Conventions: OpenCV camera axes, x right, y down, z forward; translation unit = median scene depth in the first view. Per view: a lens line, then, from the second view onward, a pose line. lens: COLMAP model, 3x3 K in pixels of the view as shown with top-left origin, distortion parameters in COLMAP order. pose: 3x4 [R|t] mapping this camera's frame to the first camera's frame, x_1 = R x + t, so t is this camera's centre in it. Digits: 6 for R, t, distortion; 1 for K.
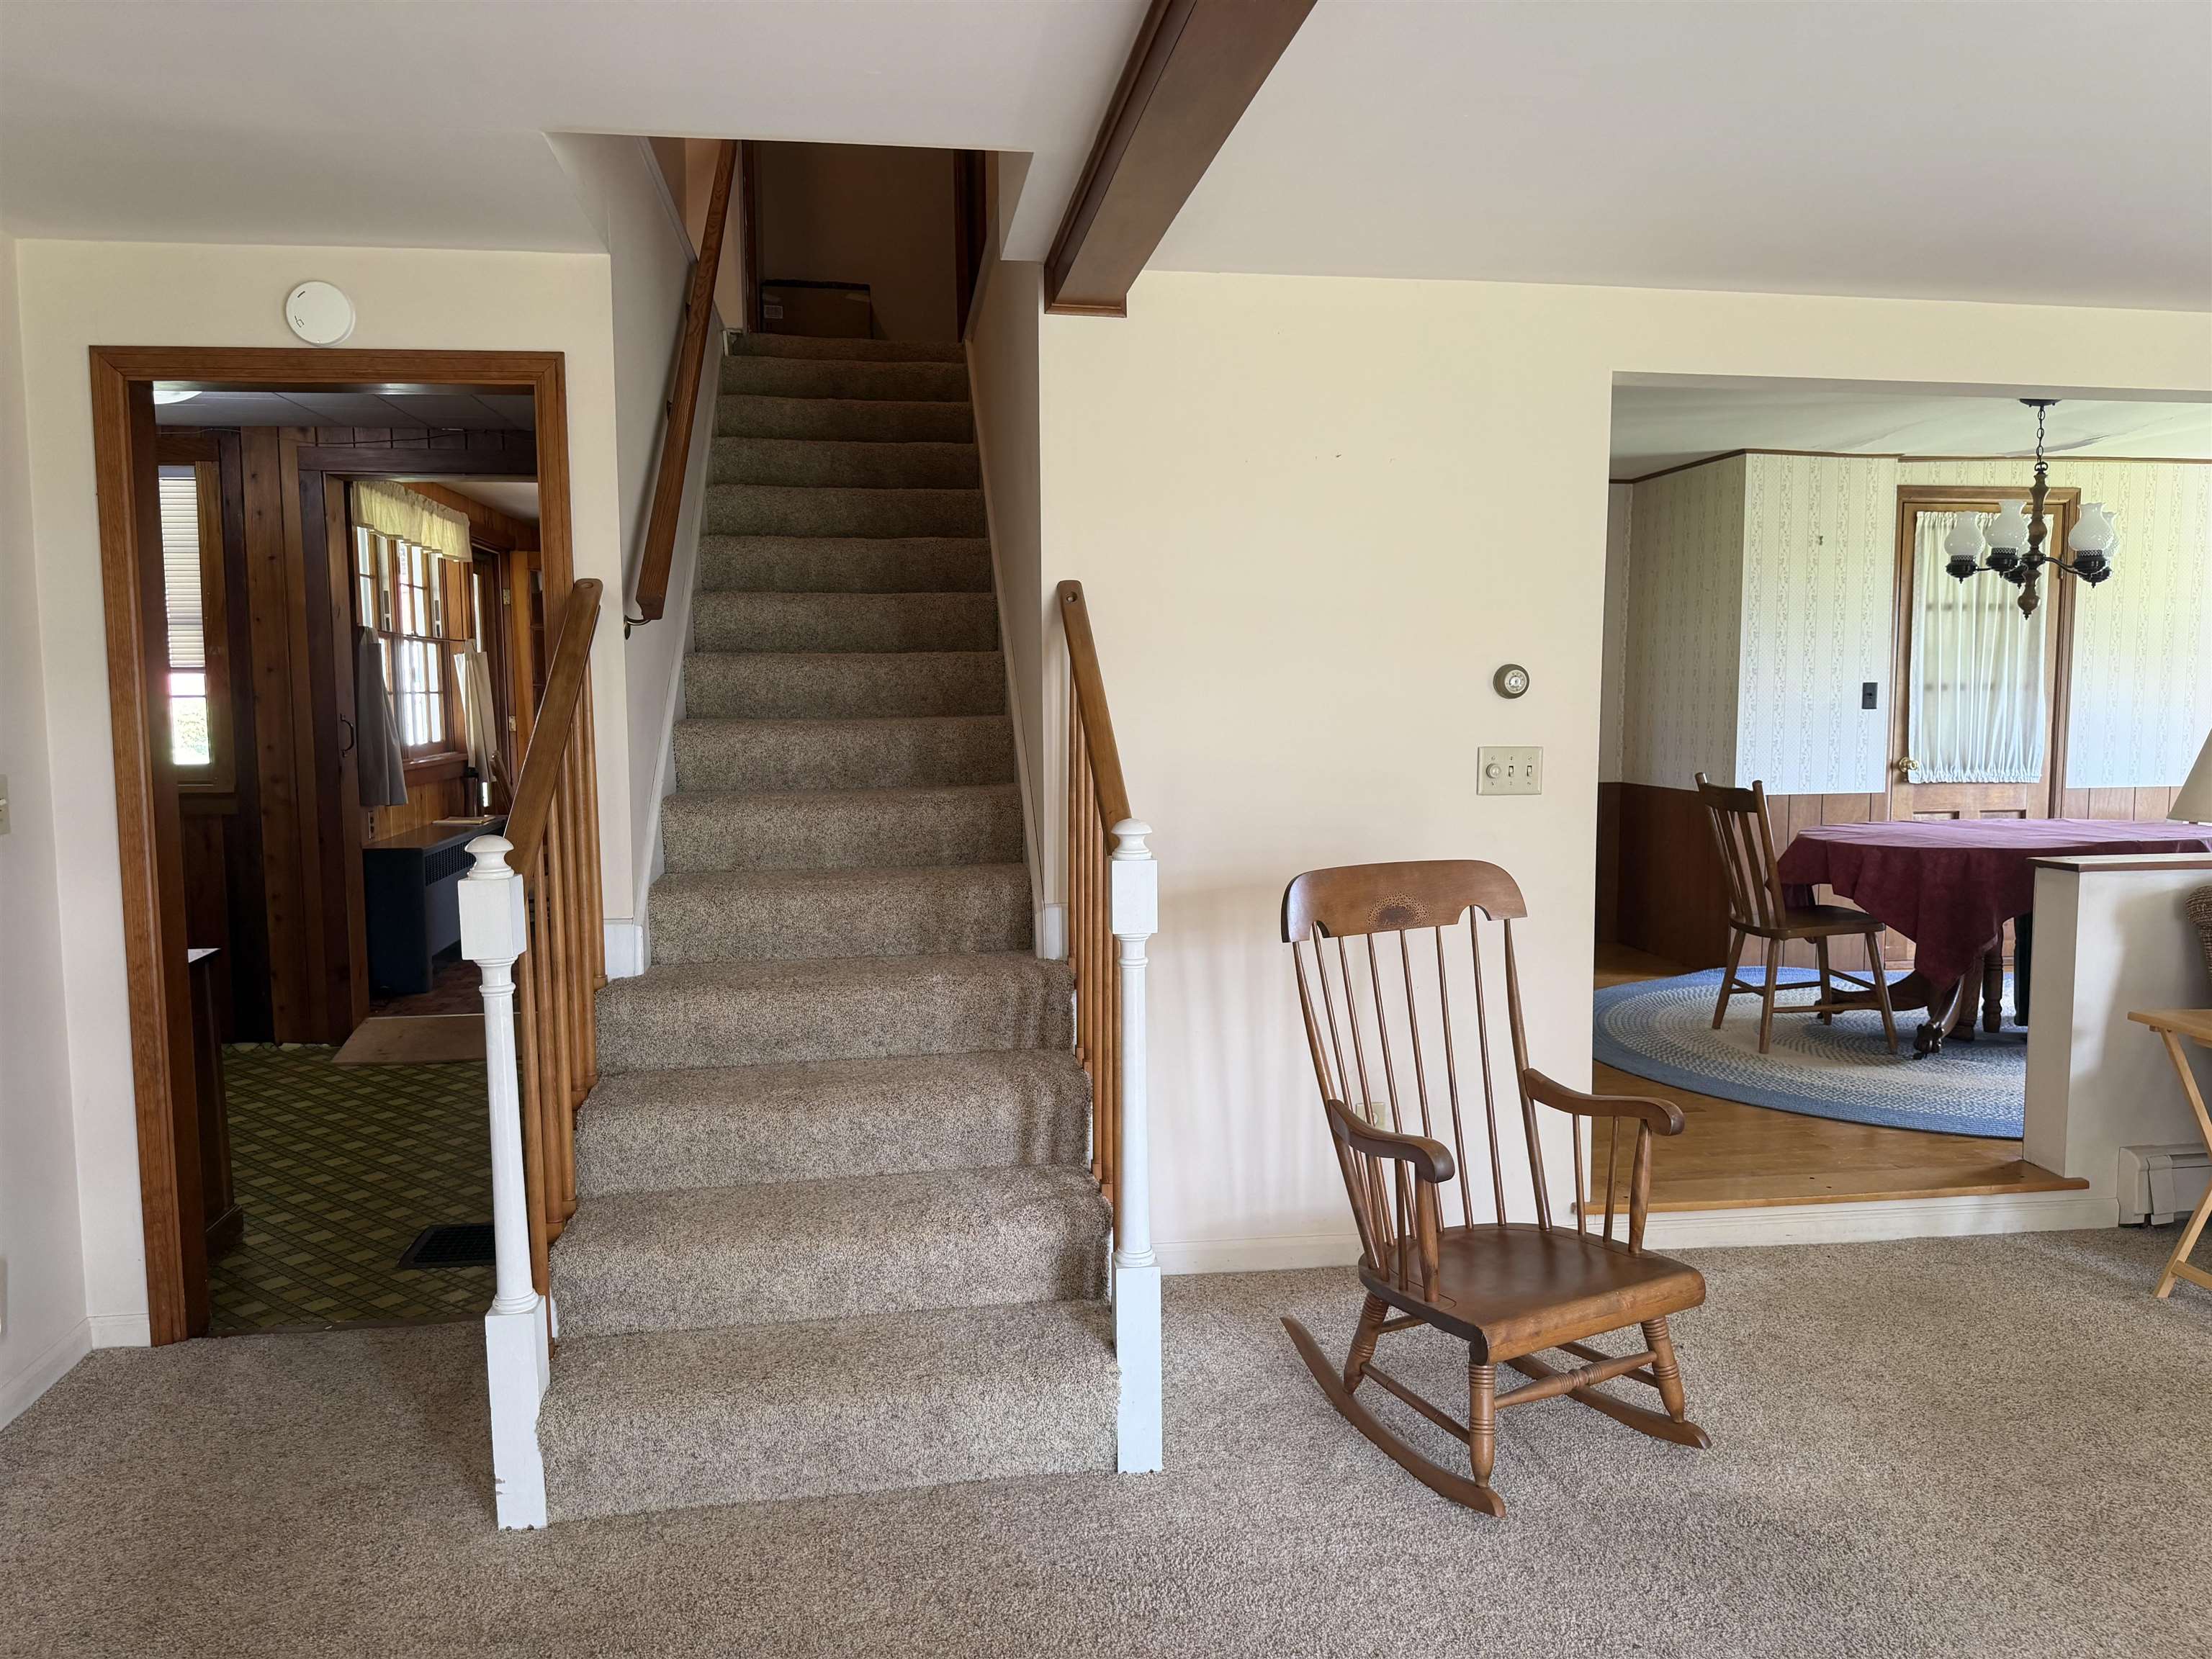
lens RADIAL K [[1557.1, 0, 1122.4], [0, 1557.1, 824.3], [0, 0, 1]] dist [0.045758, -0.059079]
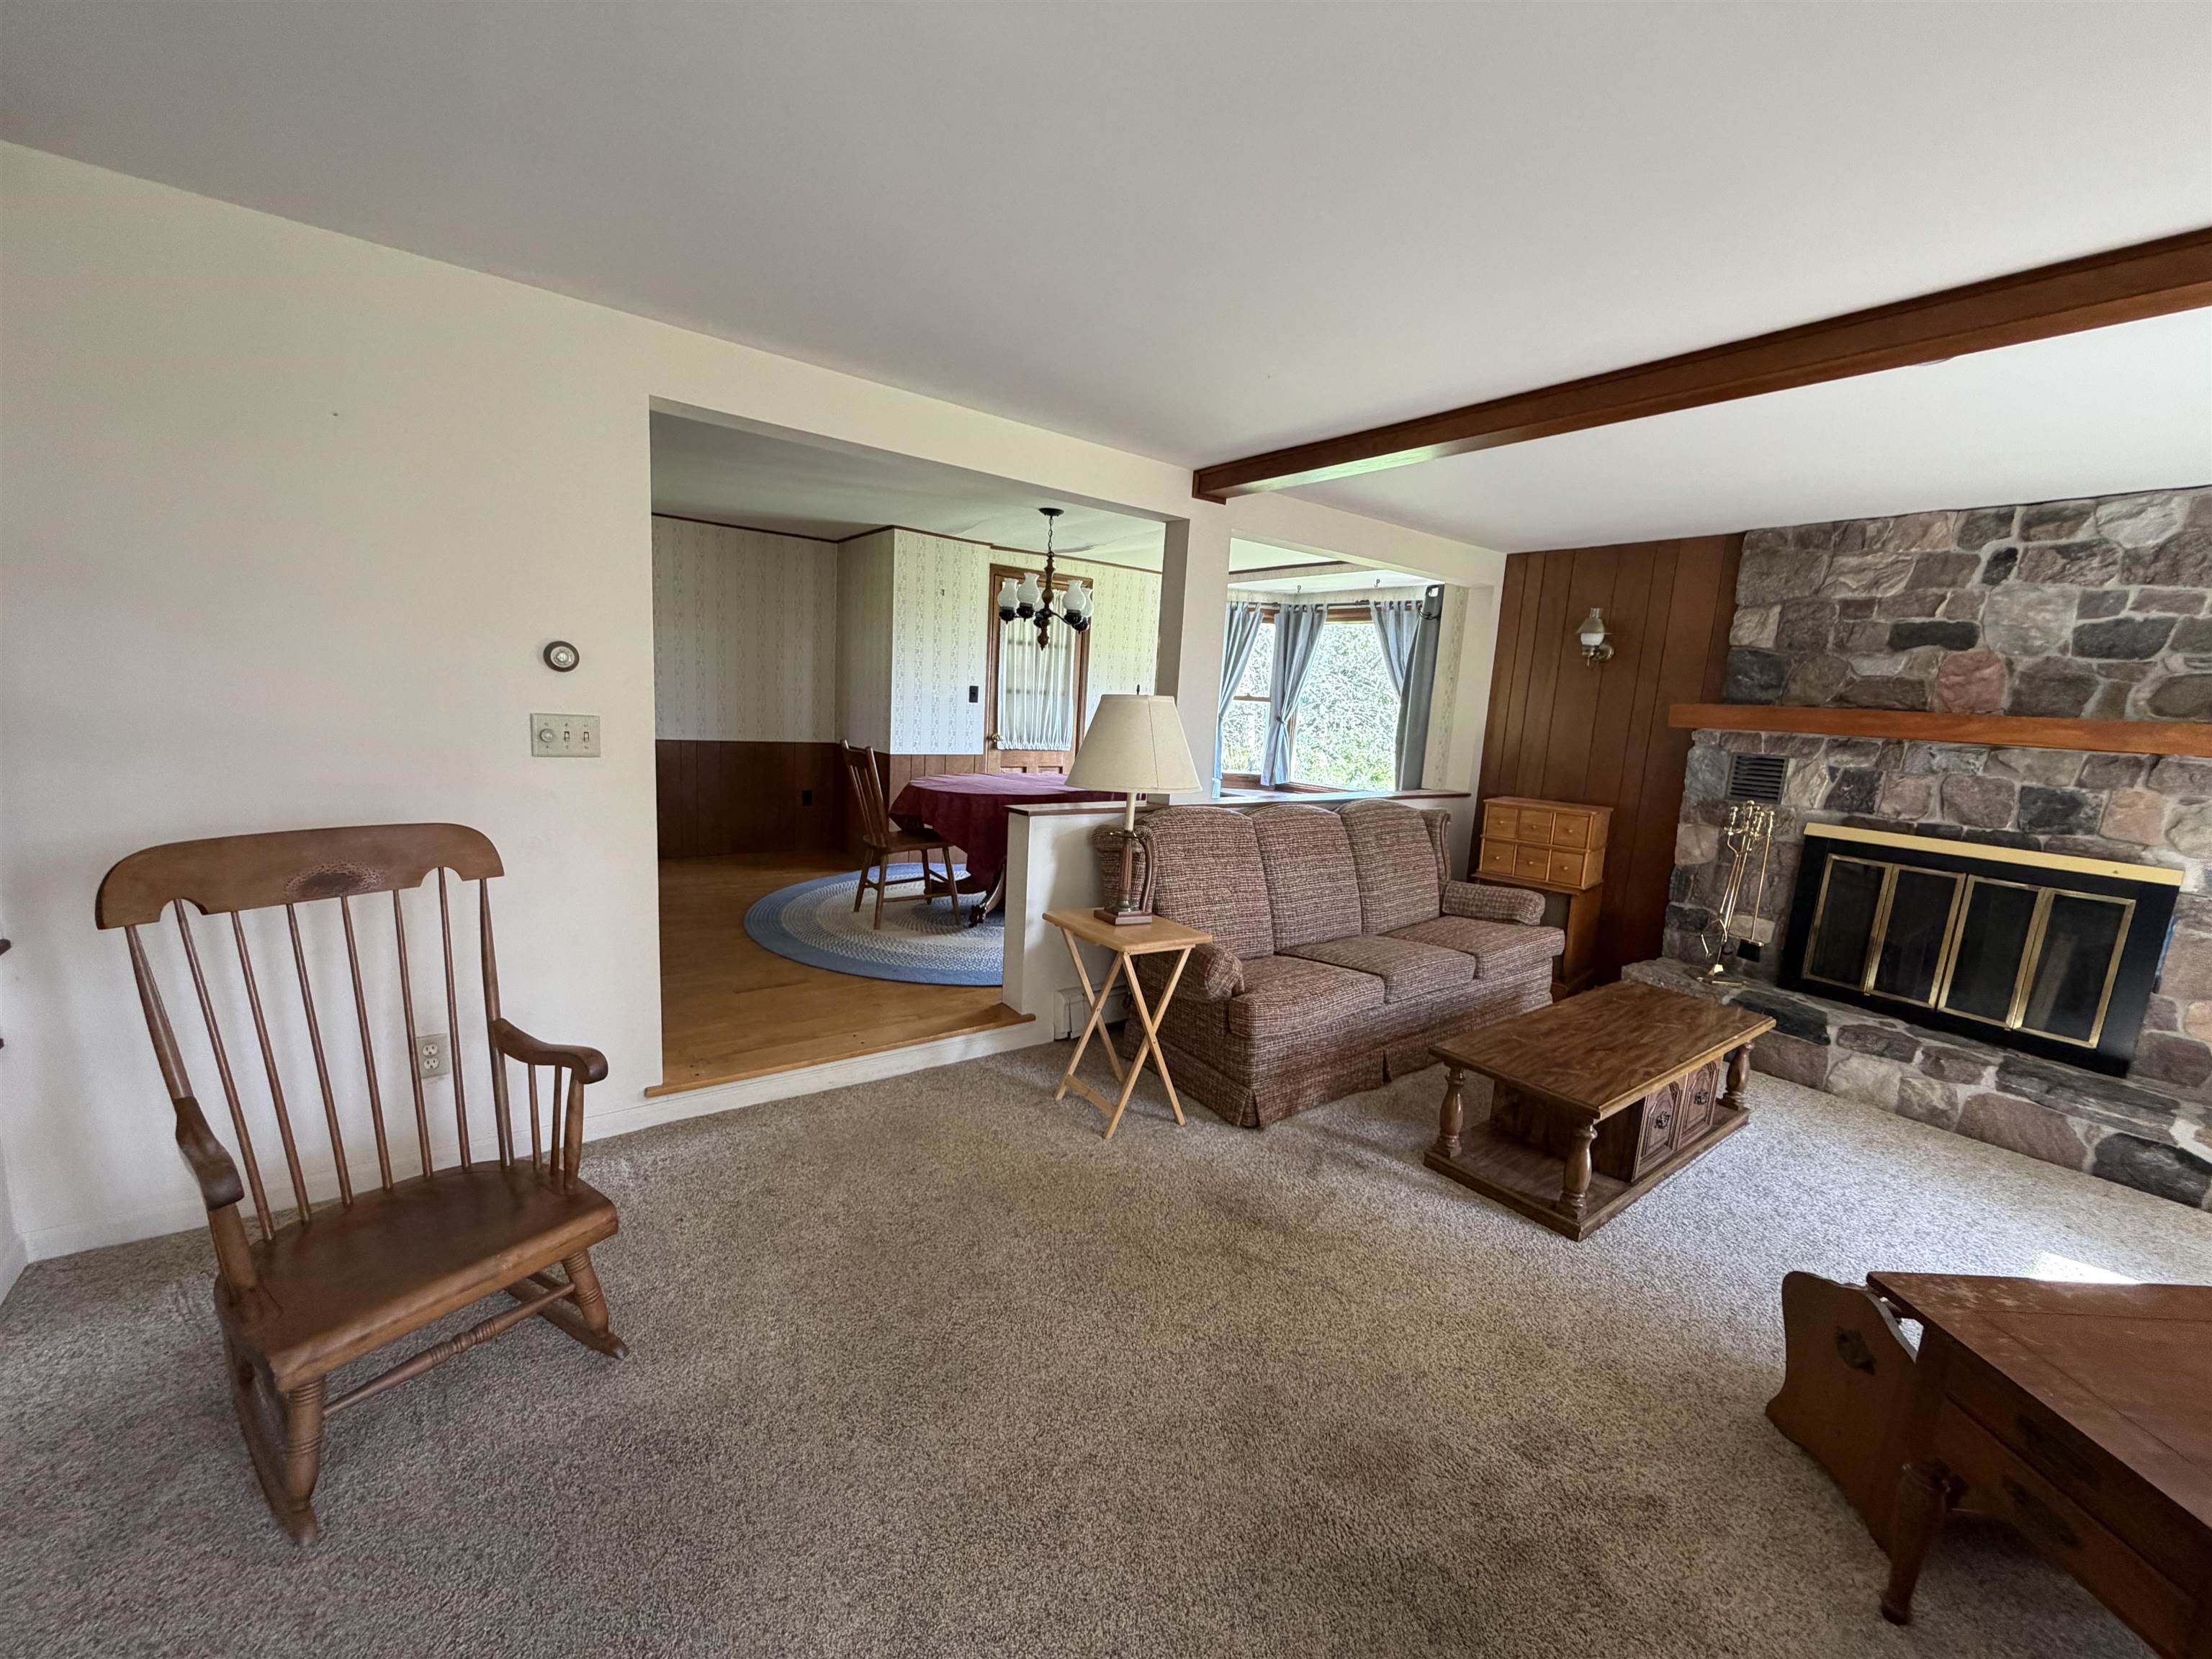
lens RADIAL K [[888.2, 0, 1082.9], [0, 888.2, 825.0], [0, 0, 1]] dist [0.000923, -0.000873]
pose [[0.887222, -0.012812, 0.461164, 0.199018], [-0.020410, 0.997546, 0.066979, -0.014394], [-0.460890, -0.068838, 0.884783, 0.169789]]
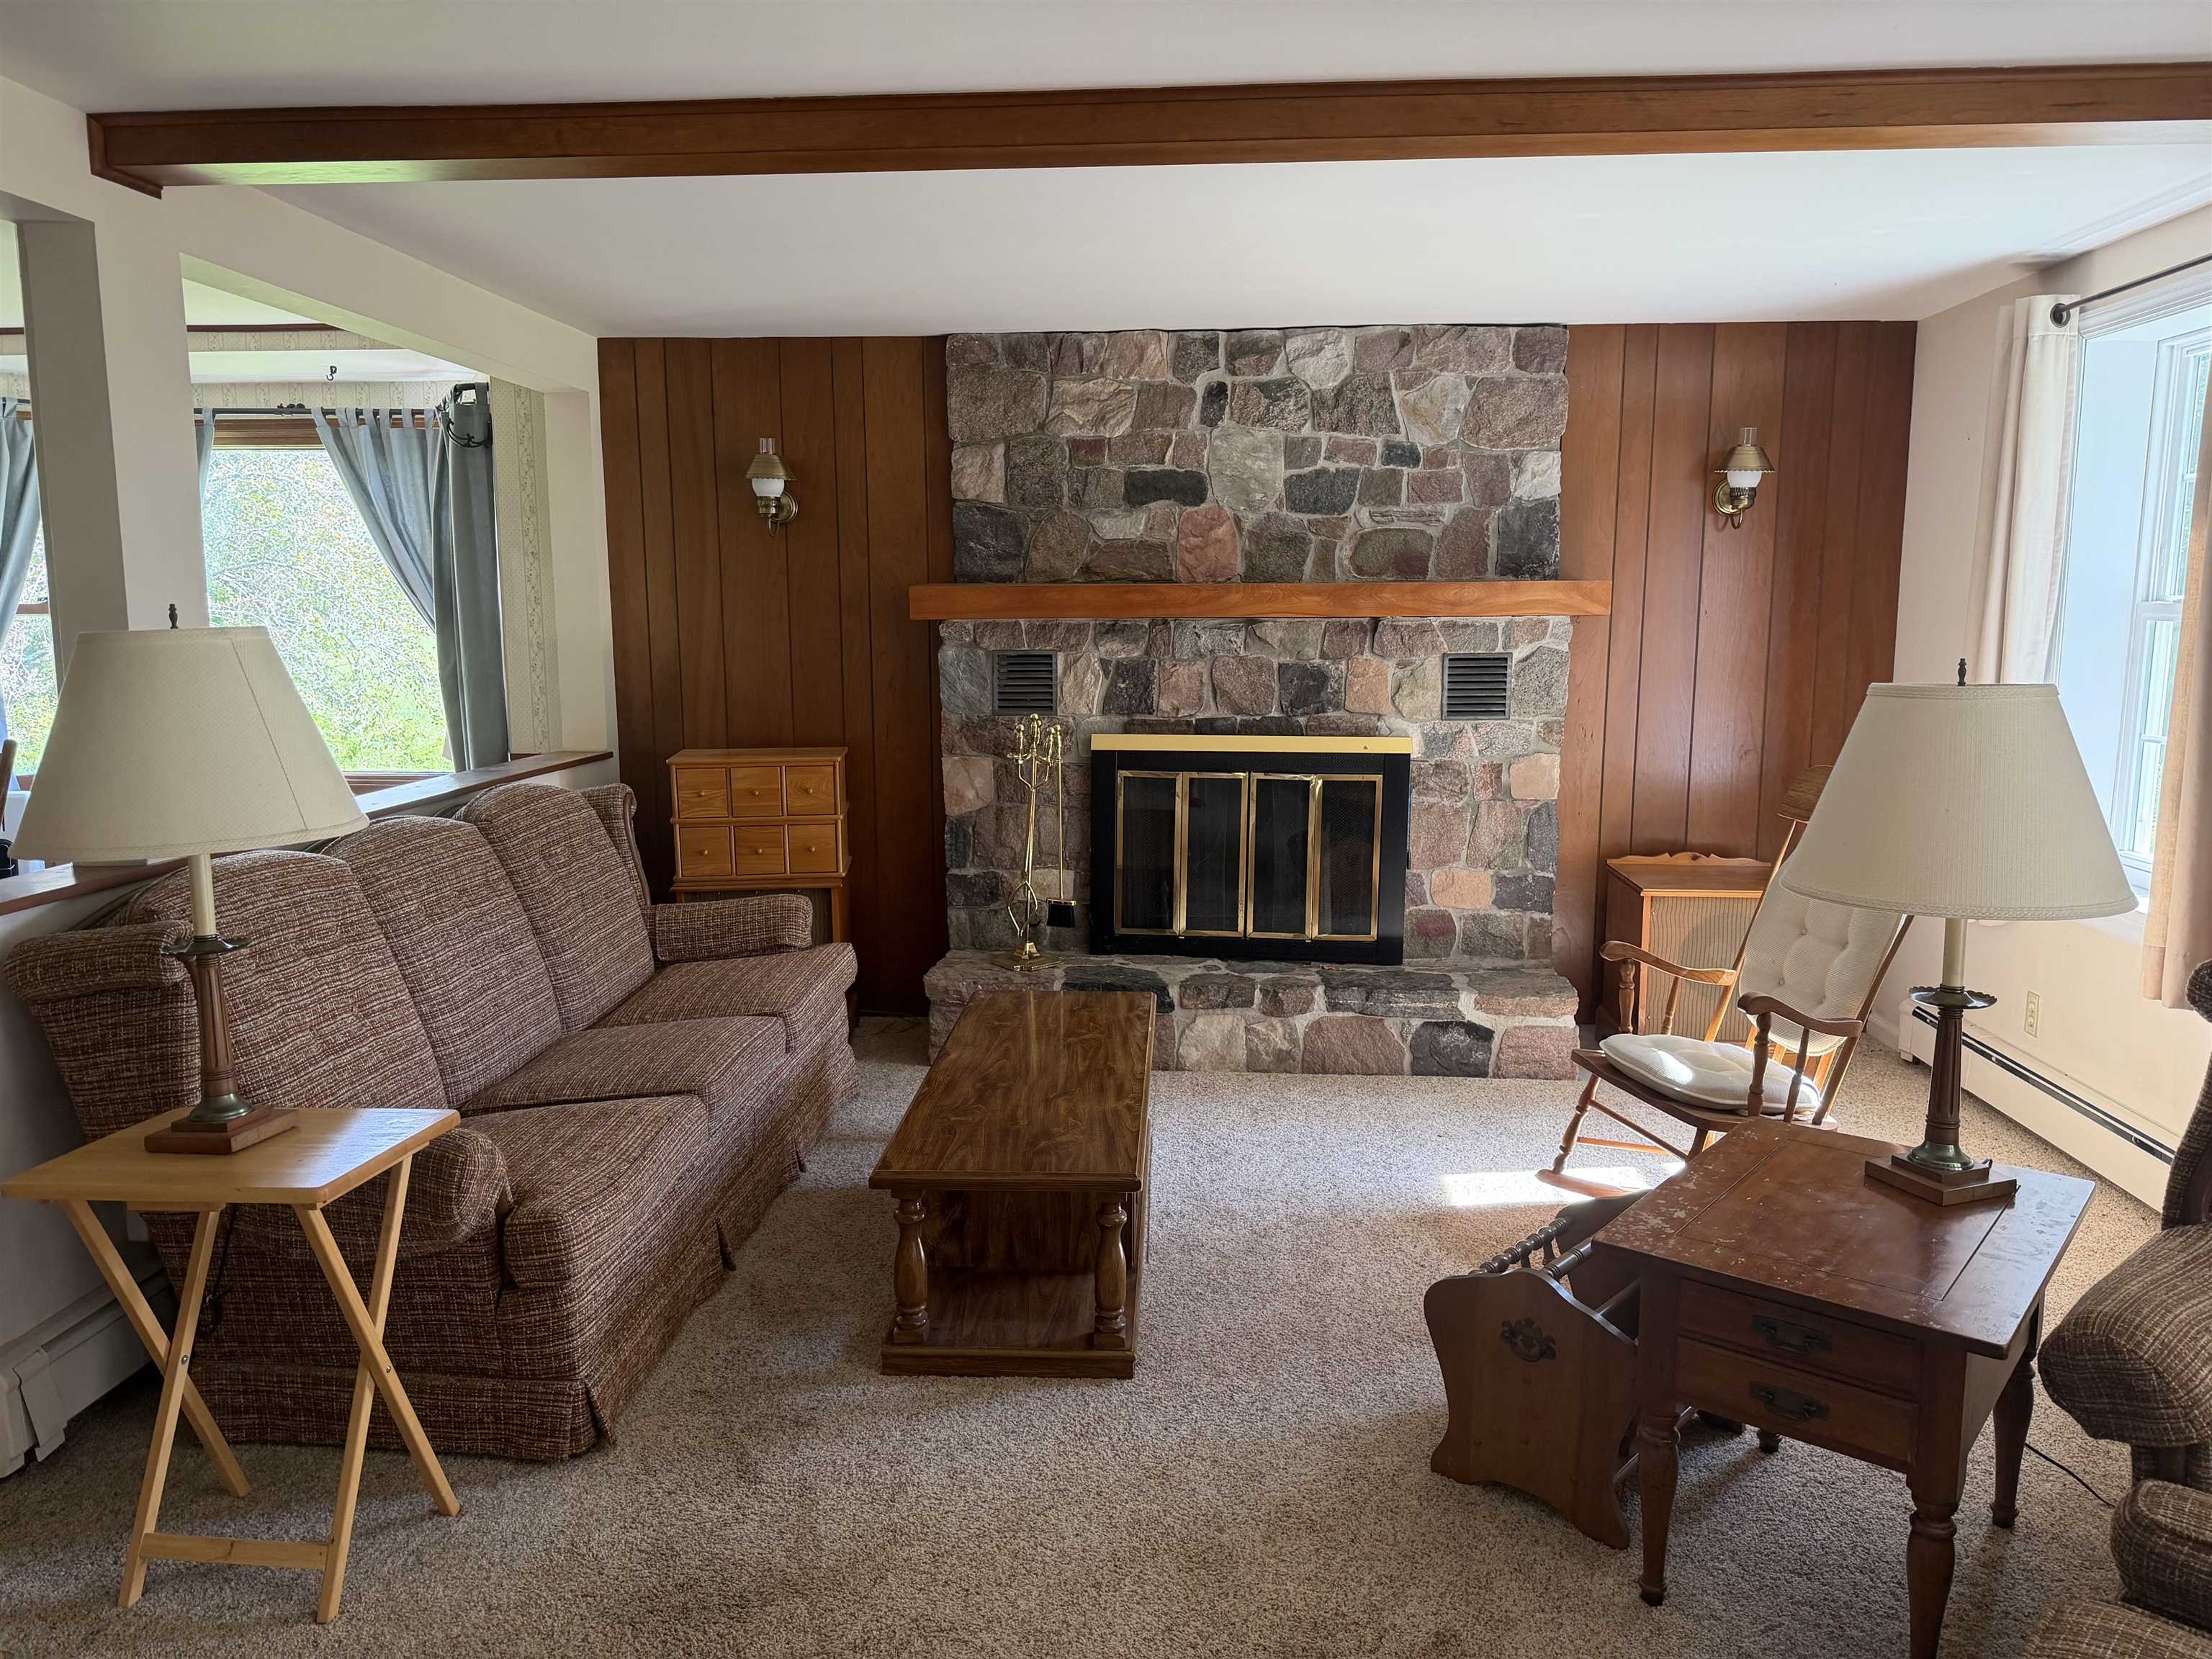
lens RADIAL K [[1557.1, 0, 1099.2], [0, 1557.1, 830.7], [0, 0, 1]] dist [0.045758, -0.059079]
pose [[0.218425, -0.135443, 0.966409, 0.120476], [0.087042, 0.989078, 0.118947, -0.034141], [-0.971964, 0.058137, 0.227828, 0.311897]]
